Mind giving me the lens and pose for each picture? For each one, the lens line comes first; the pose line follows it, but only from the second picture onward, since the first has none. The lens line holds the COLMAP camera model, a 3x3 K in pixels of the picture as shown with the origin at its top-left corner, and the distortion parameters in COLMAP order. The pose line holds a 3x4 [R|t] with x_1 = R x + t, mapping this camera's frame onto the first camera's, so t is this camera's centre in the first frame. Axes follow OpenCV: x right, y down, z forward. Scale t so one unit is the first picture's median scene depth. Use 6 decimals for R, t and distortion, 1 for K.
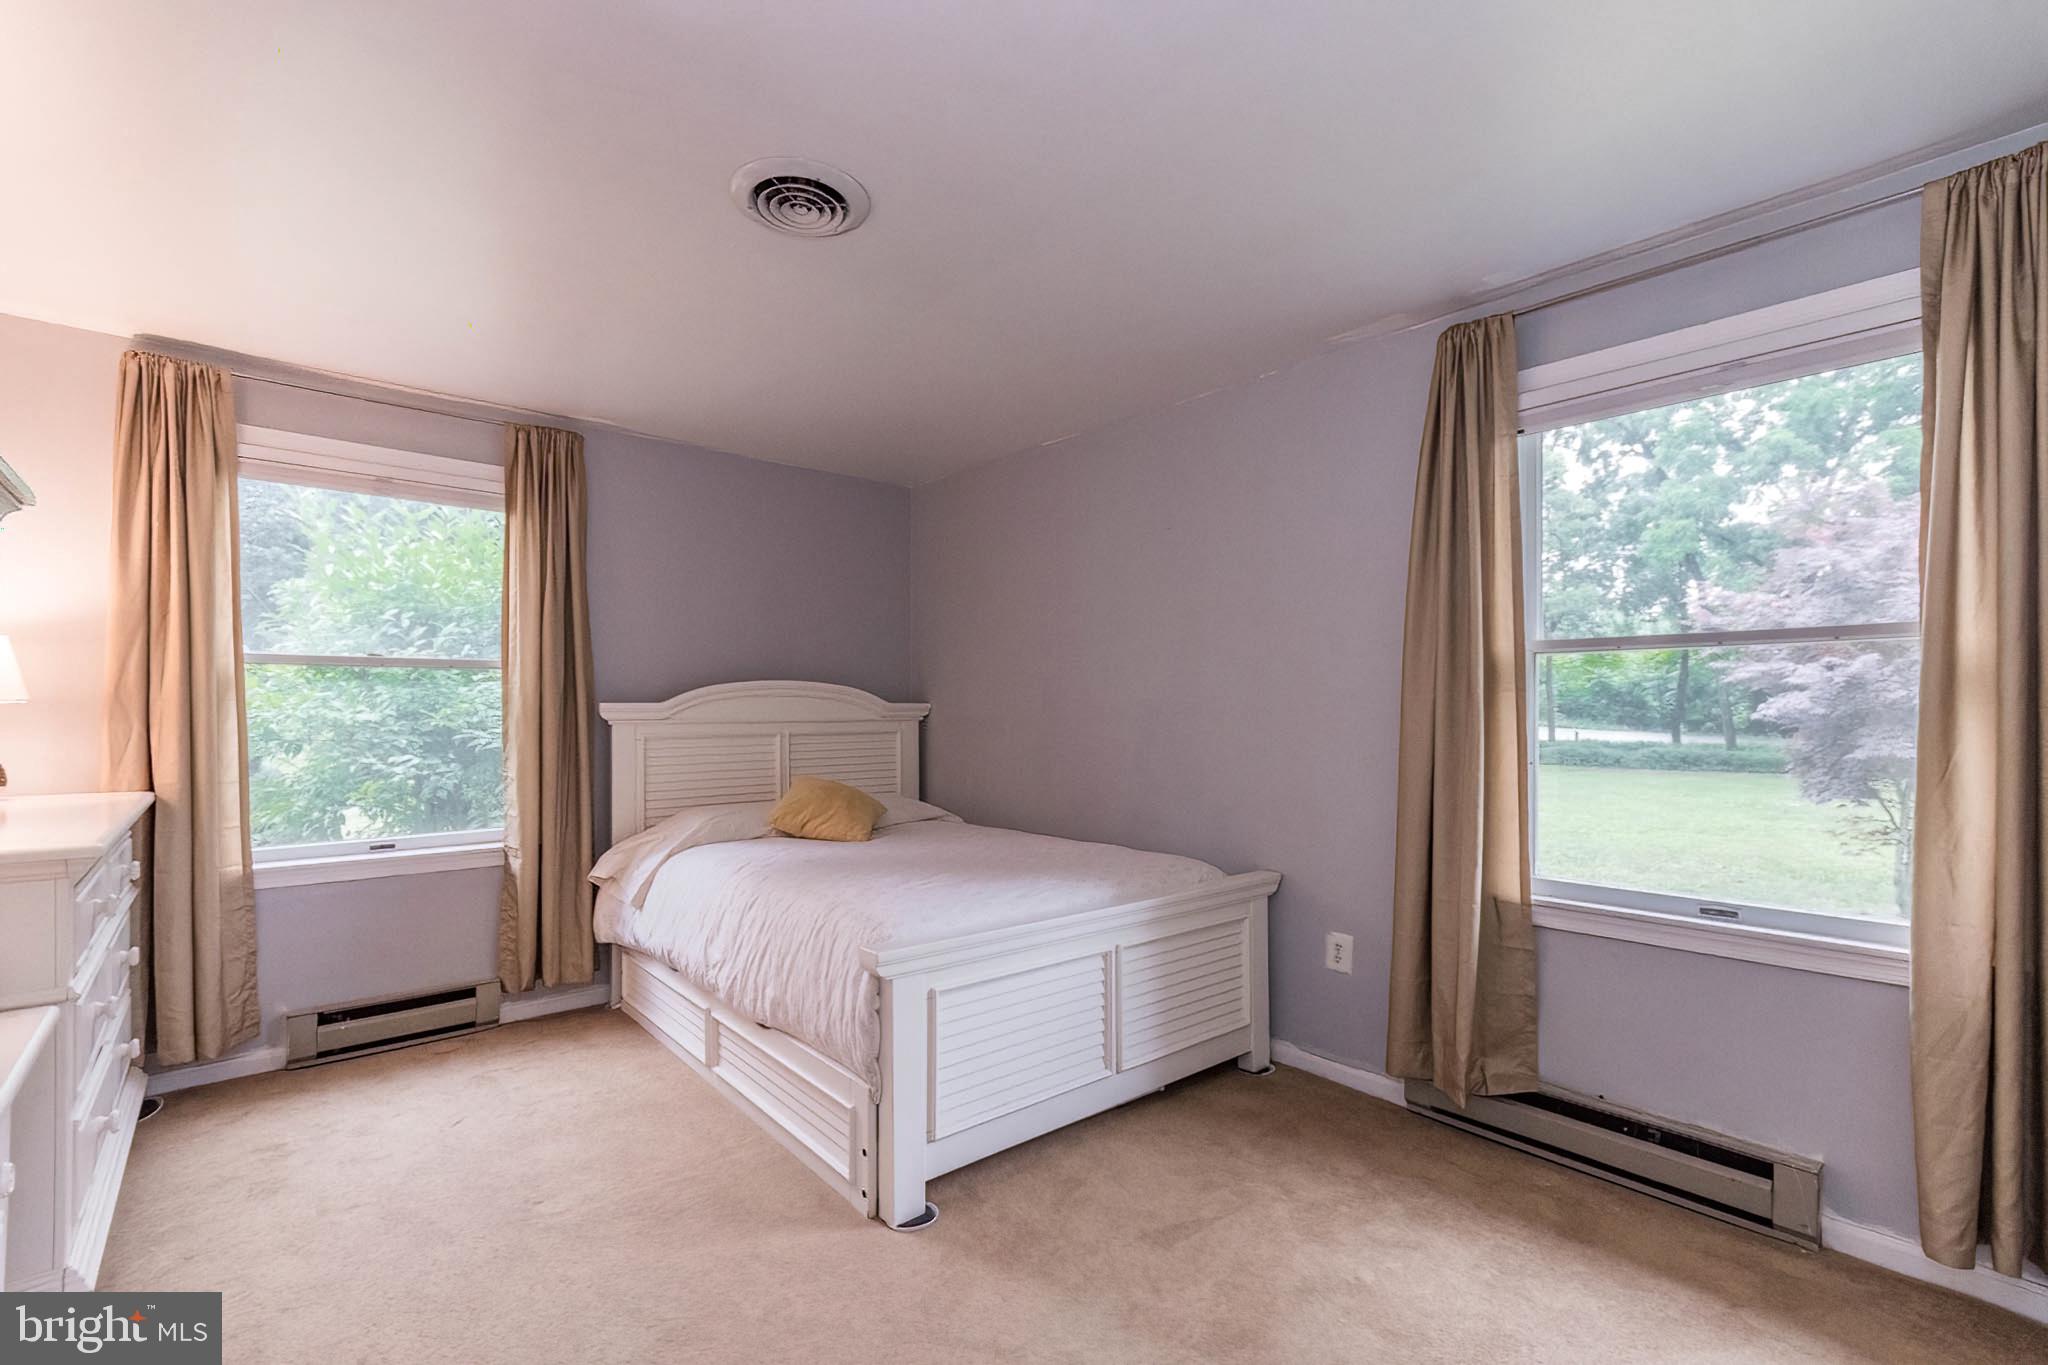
lens RADIAL K [[906.3, 0, 1015.4], [0, 906.3, 708.2], [0, 0, 1]] dist [0.009739, -0.000123]
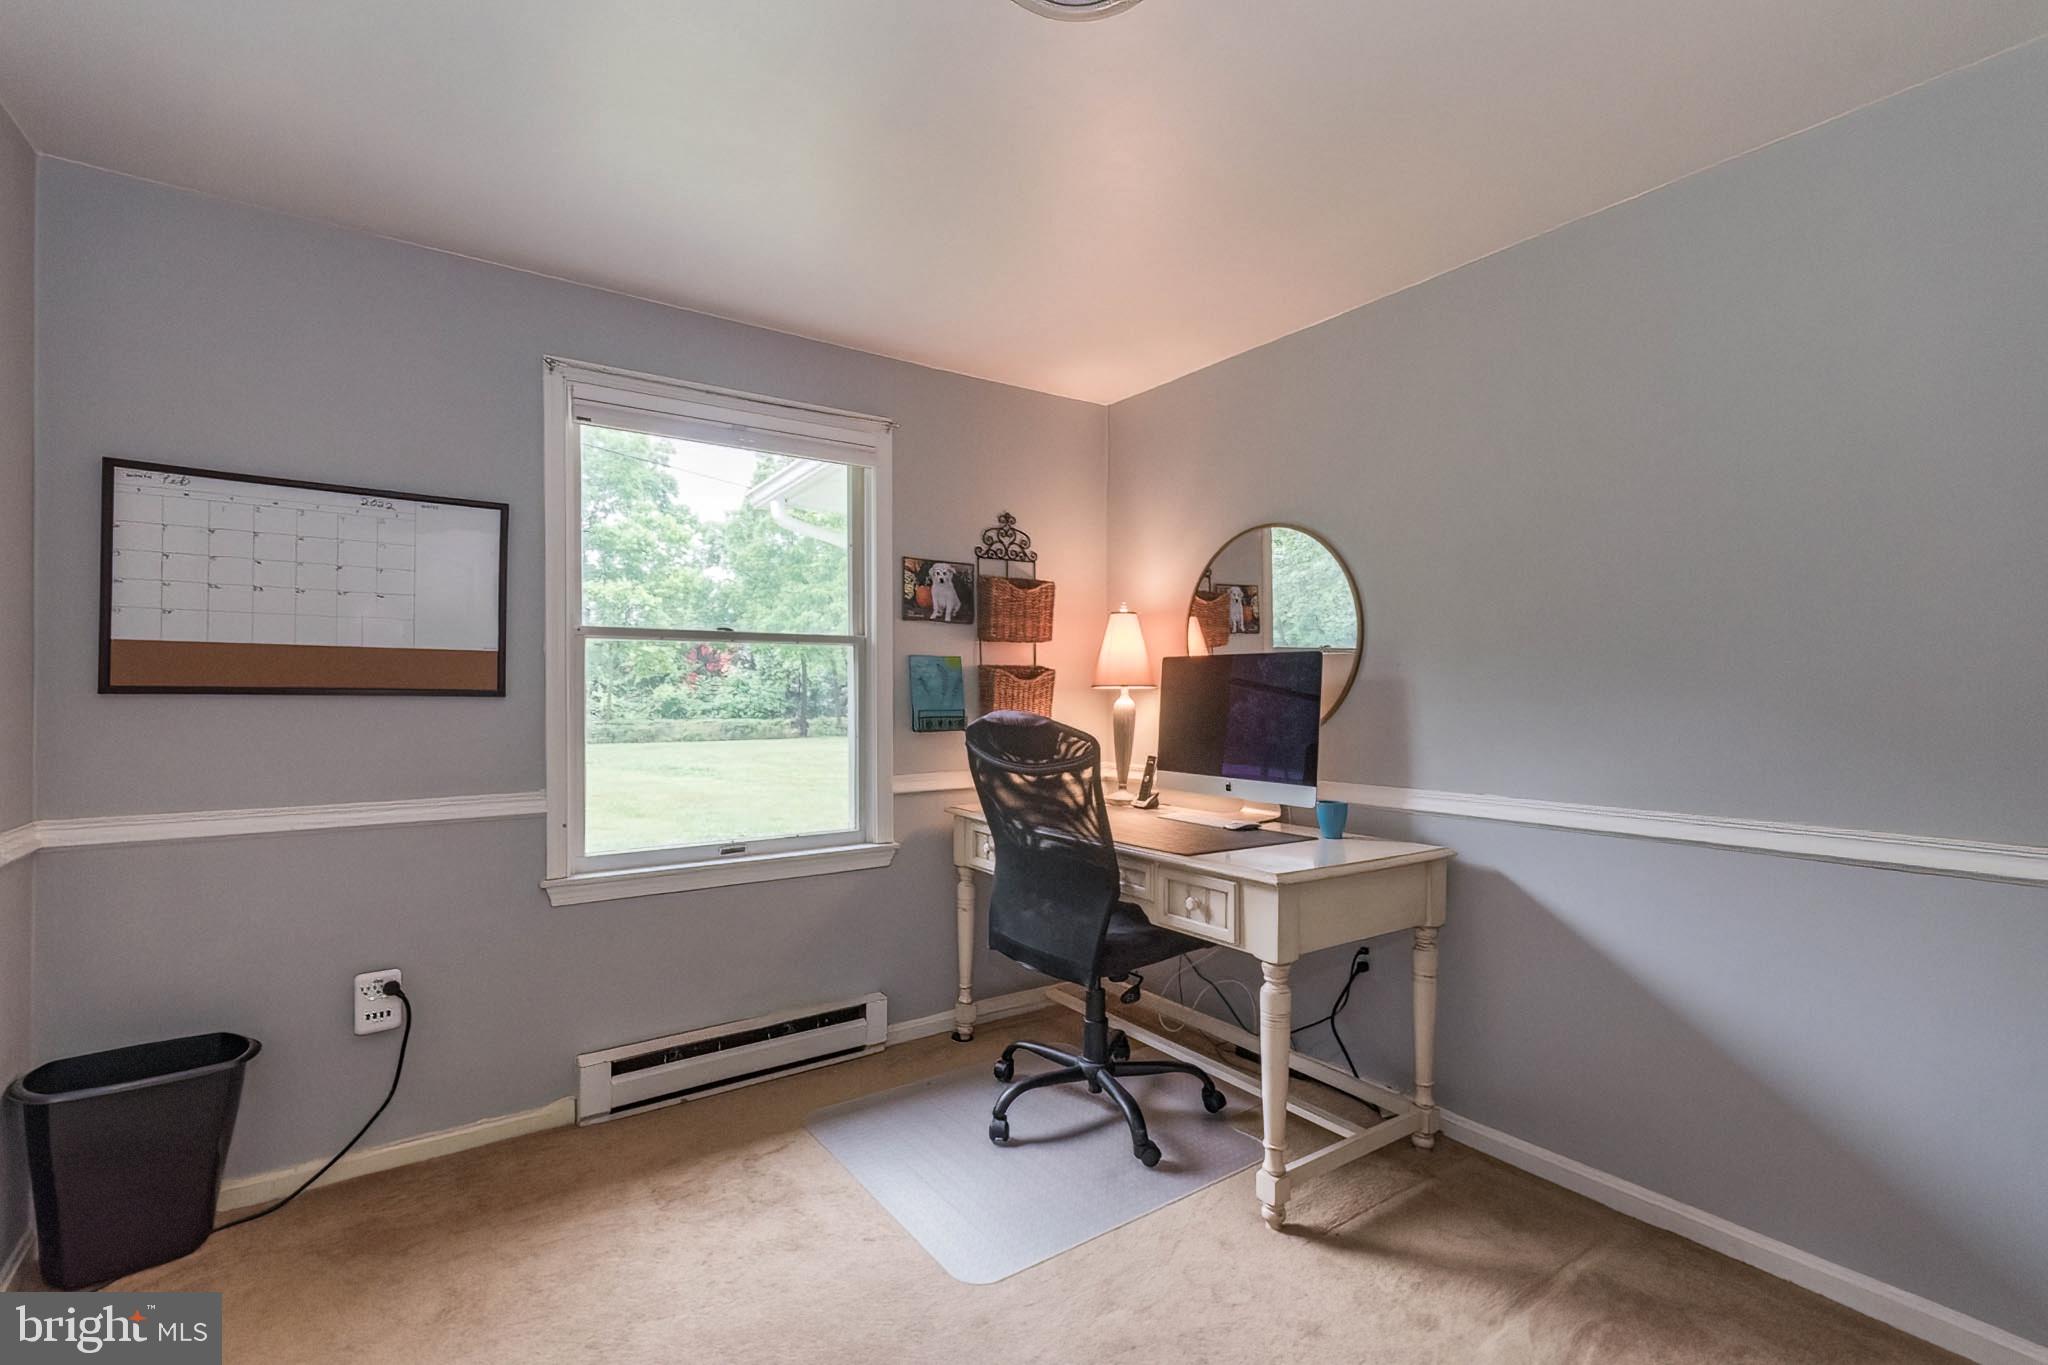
lens RADIAL K [[906.3, 0, 1014.0], [0, 906.3, 679.2], [0, 0, 1]] dist [0.009739, -0.000123]
pose [[0.125420, 0.010684, 0.992046, -2.033194], [-0.004317, 0.999938, -0.010224, -0.021320], [-0.992094, -0.003000, 0.125459, 2.088667]]
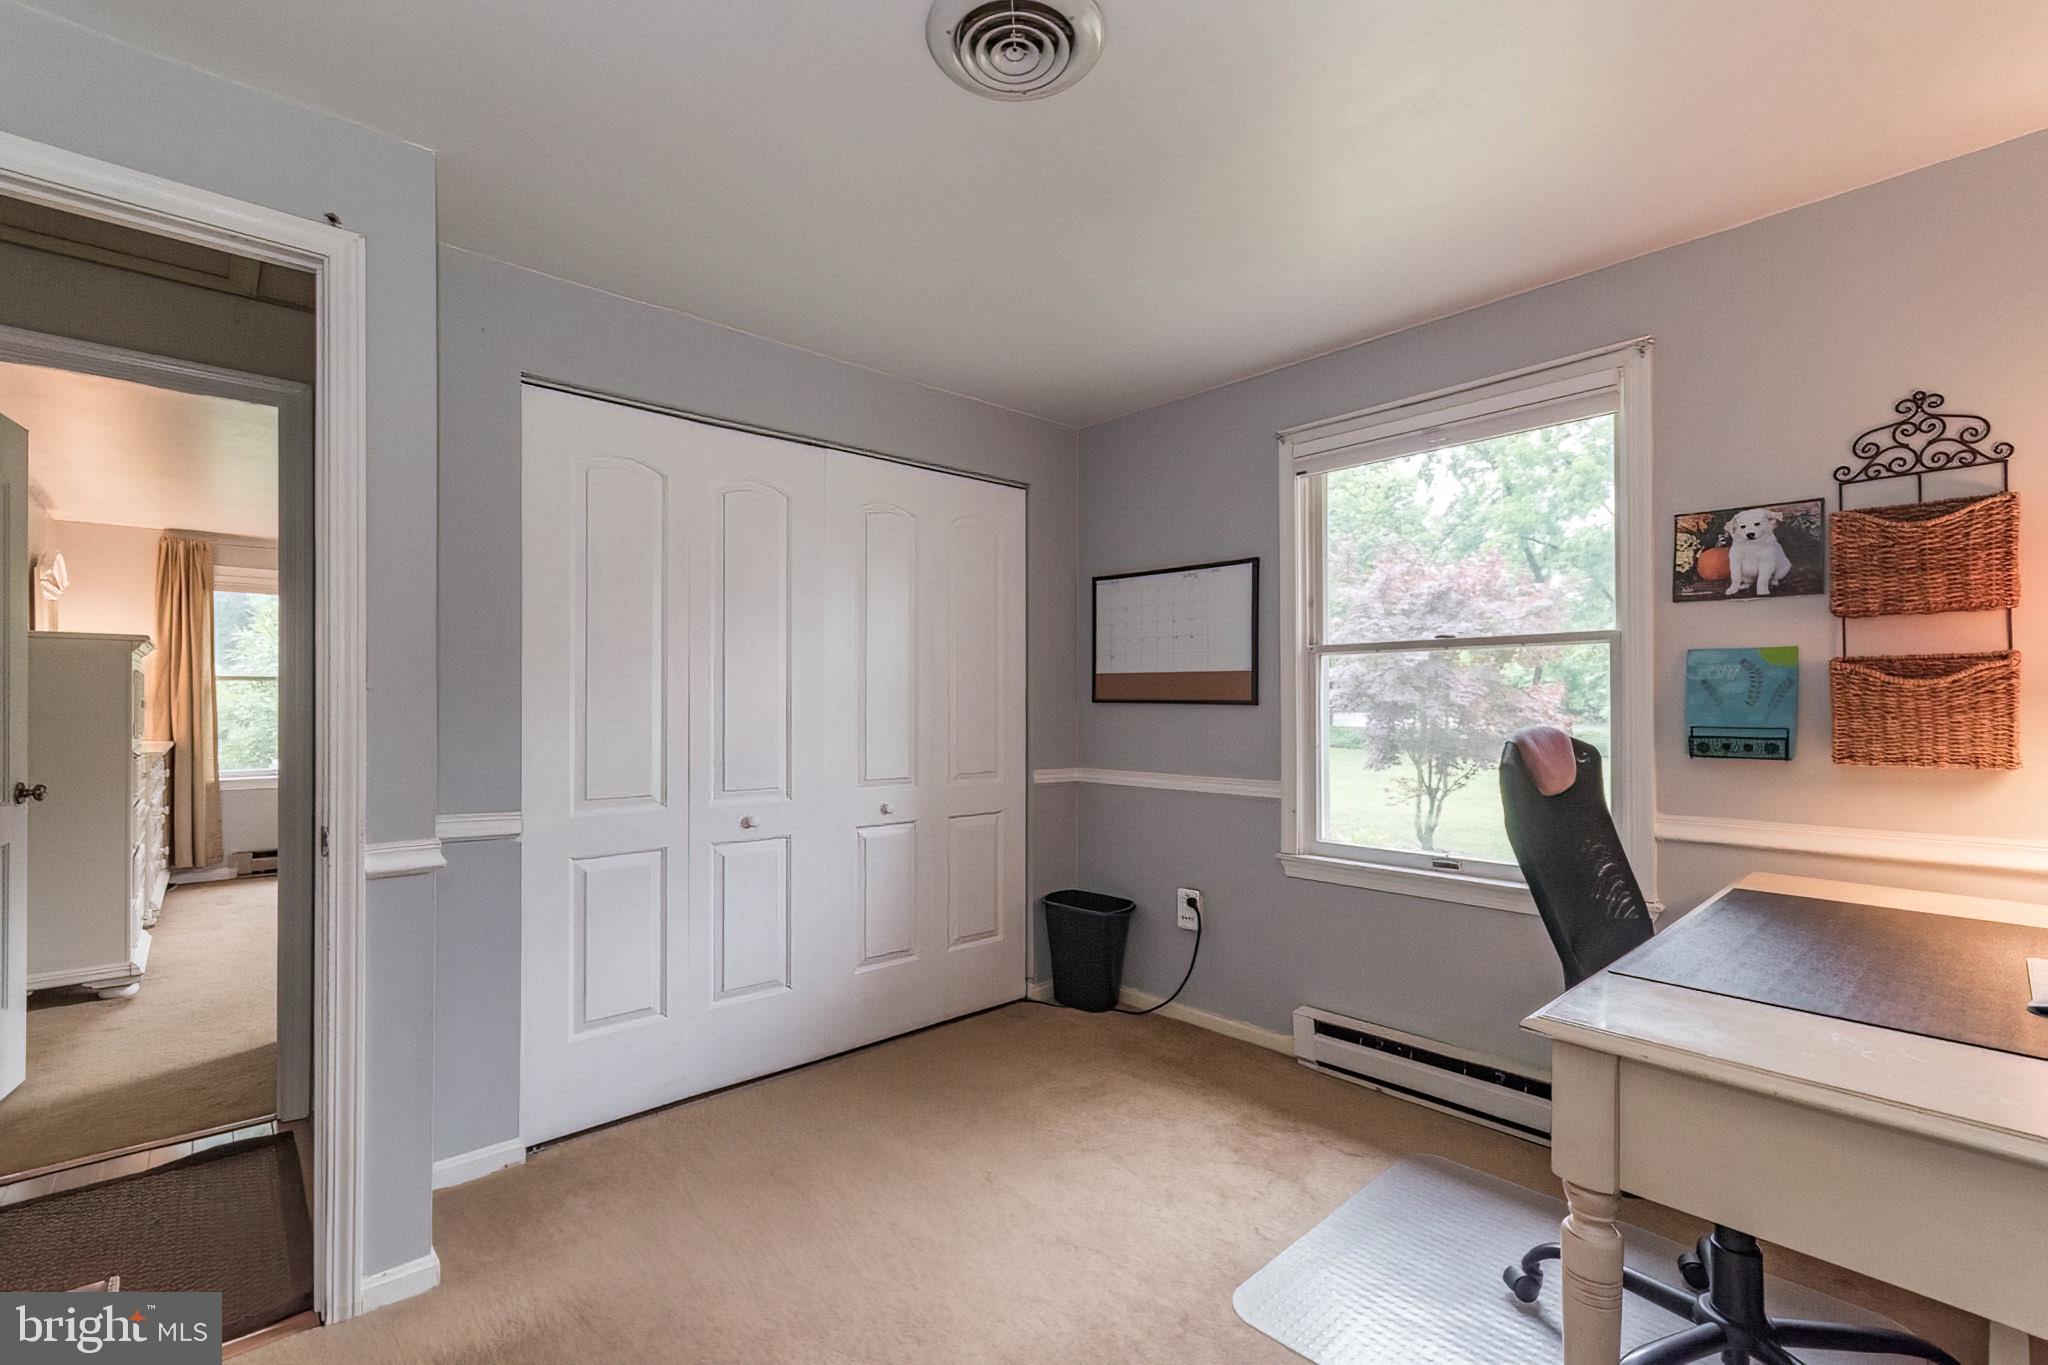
lens RADIAL K [[906.3, 0, 1030.9], [0, 906.3, 694.2], [0, 0, 1]] dist [0.009739, -0.000123]
pose [[0.999793, -0.001359, 0.020285, 0.905728], [0.001495, 0.999977, -0.006680, -0.002480], [-0.020276, 0.006709, 0.999772, -1.045088]]
